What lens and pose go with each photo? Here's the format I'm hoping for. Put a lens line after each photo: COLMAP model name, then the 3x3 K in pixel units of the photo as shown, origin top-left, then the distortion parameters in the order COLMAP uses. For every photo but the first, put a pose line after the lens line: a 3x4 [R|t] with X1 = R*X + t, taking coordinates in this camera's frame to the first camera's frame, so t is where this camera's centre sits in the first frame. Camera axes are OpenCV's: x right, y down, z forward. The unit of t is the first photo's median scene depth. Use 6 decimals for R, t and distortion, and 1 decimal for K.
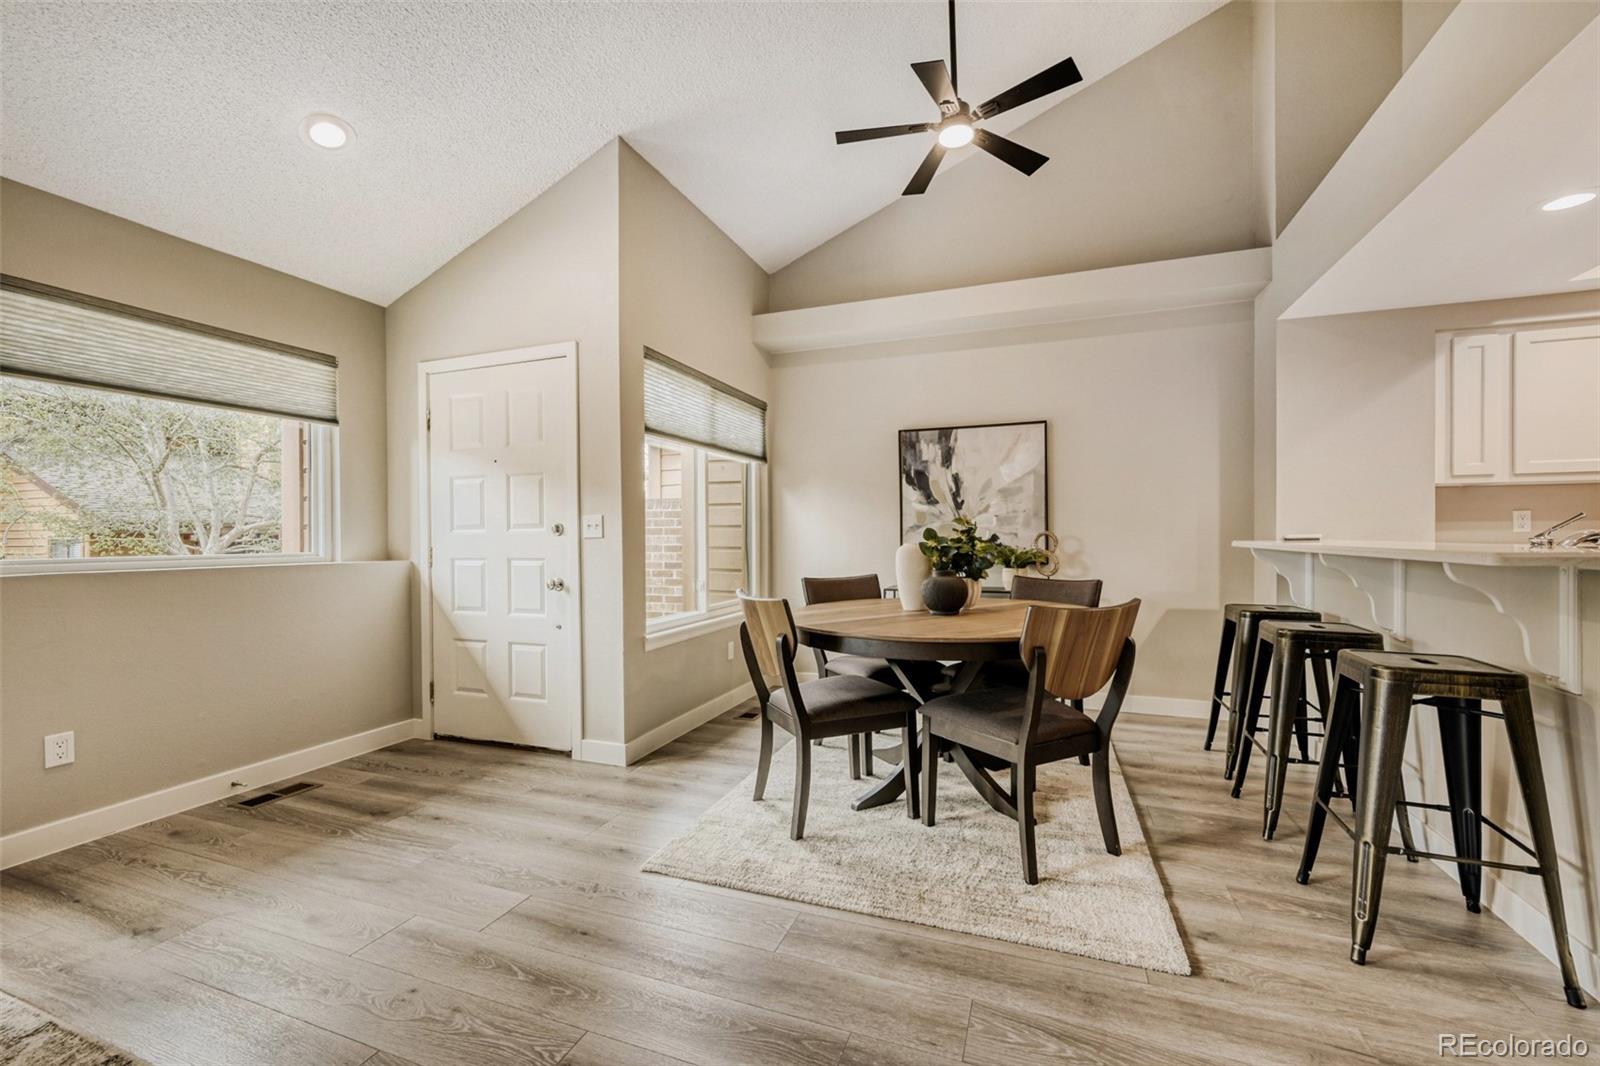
lens RADIAL K [[641.9, 0, 802.6], [0, 641.9, 537.7], [0, 0, 1]] dist [-0.003493, 0.000041]
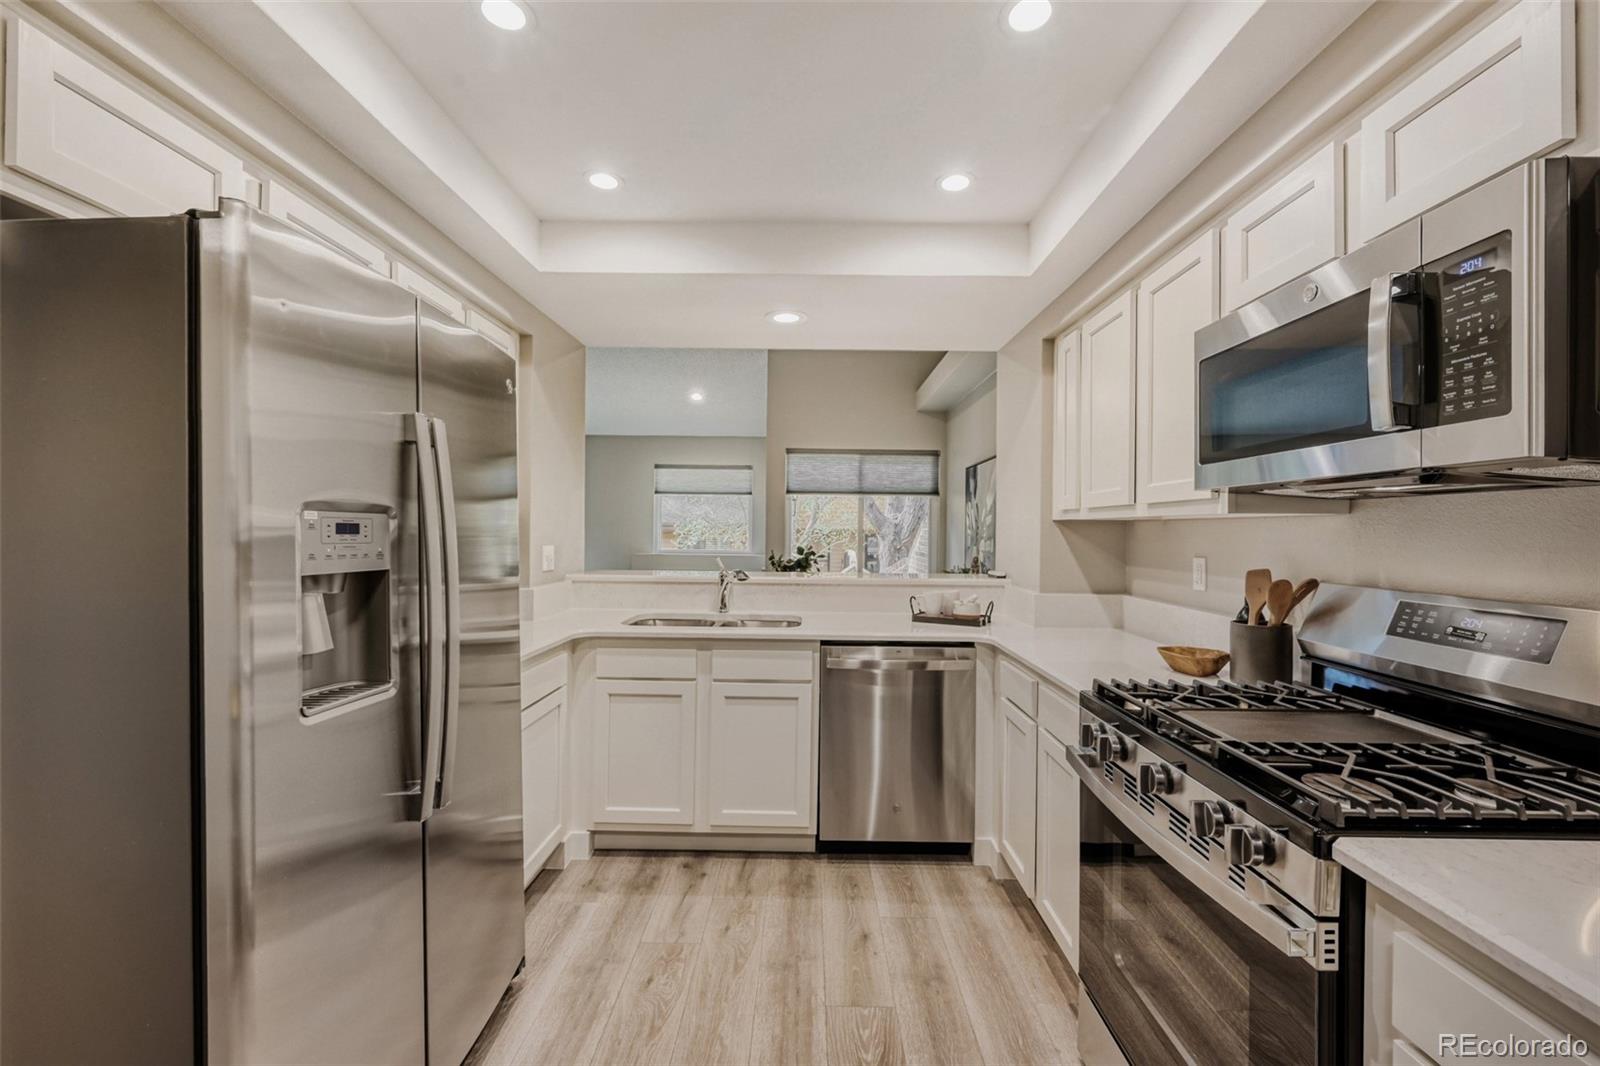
lens RADIAL K [[641.9, 0, 806.7], [0, 641.9, 533.5], [0, 0, 1]] dist [-0.003493, 0.000041]
pose [[0.356274, 0.012036, -0.934304, 1.481576], [-0.014317, 0.999870, 0.007422, -0.058724], [0.934272, 0.010732, 0.356400, 0.370675]]
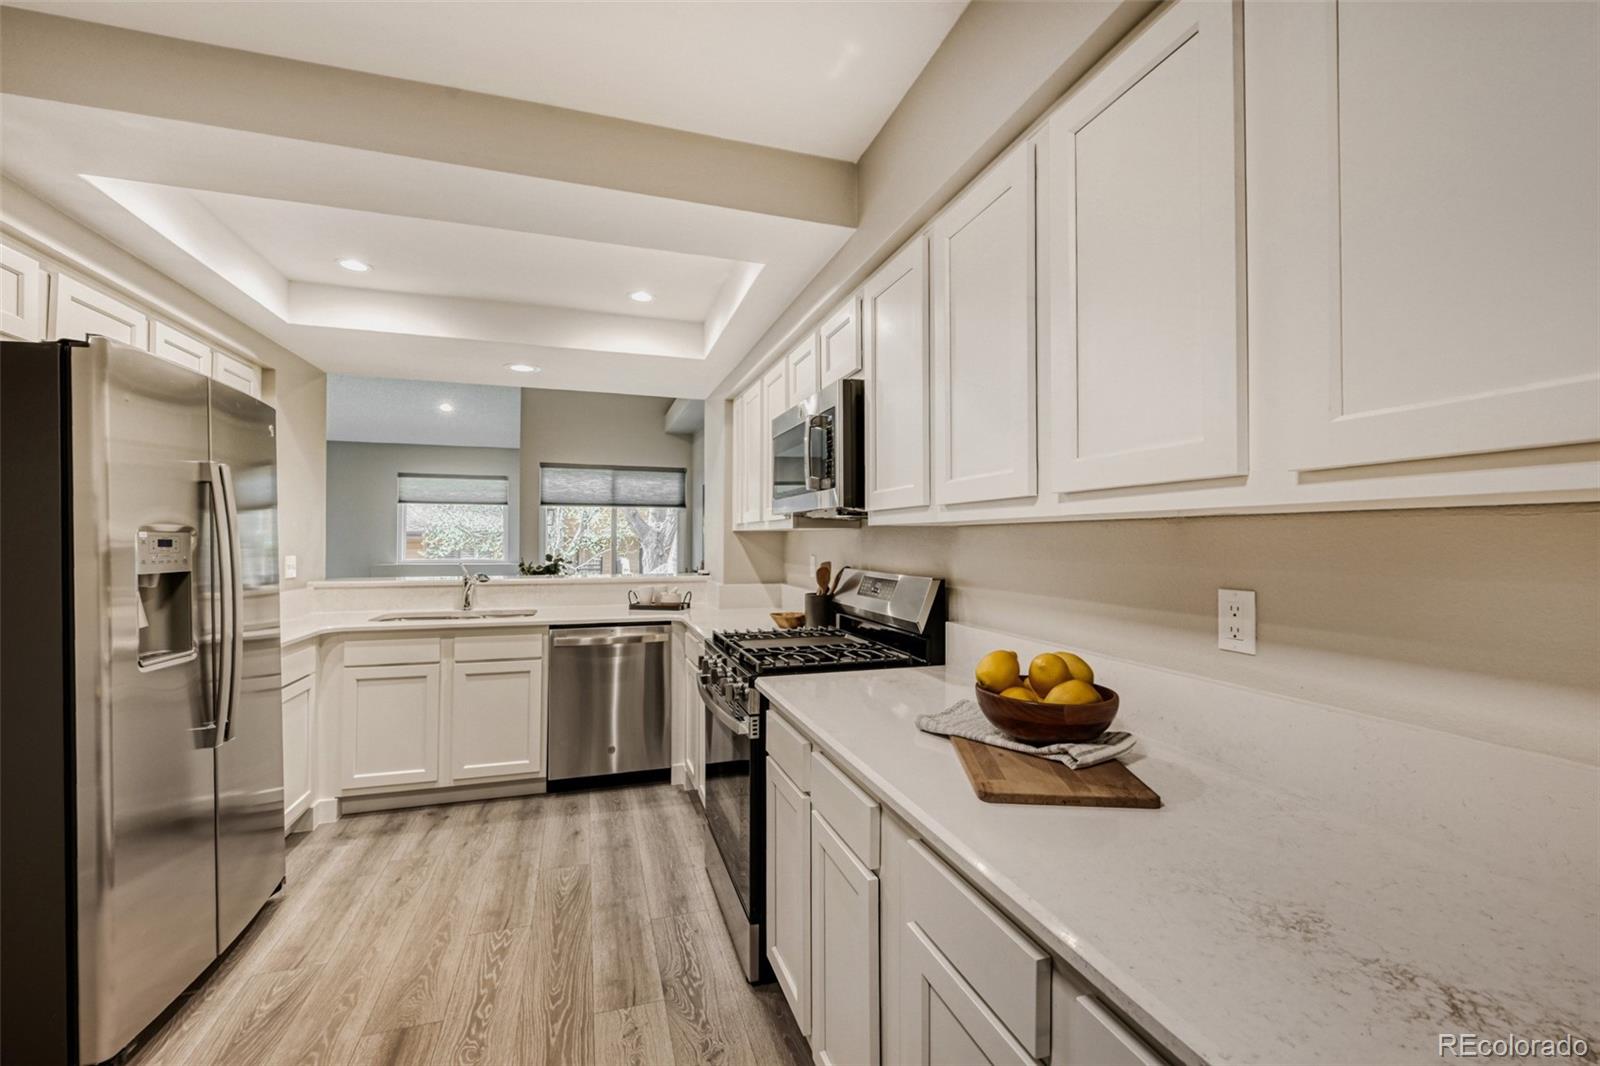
lens RADIAL K [[641.9, 0, 806.0], [0, 641.9, 532.0], [0, 0, 1]] dist [-0.003493, 0.000041]
pose [[0.644504, -0.003503, -0.764593, 1.751720], [-0.006309, 0.999931, -0.009899, -0.061935], [0.764575, 0.011204, 0.644438, 0.330182]]
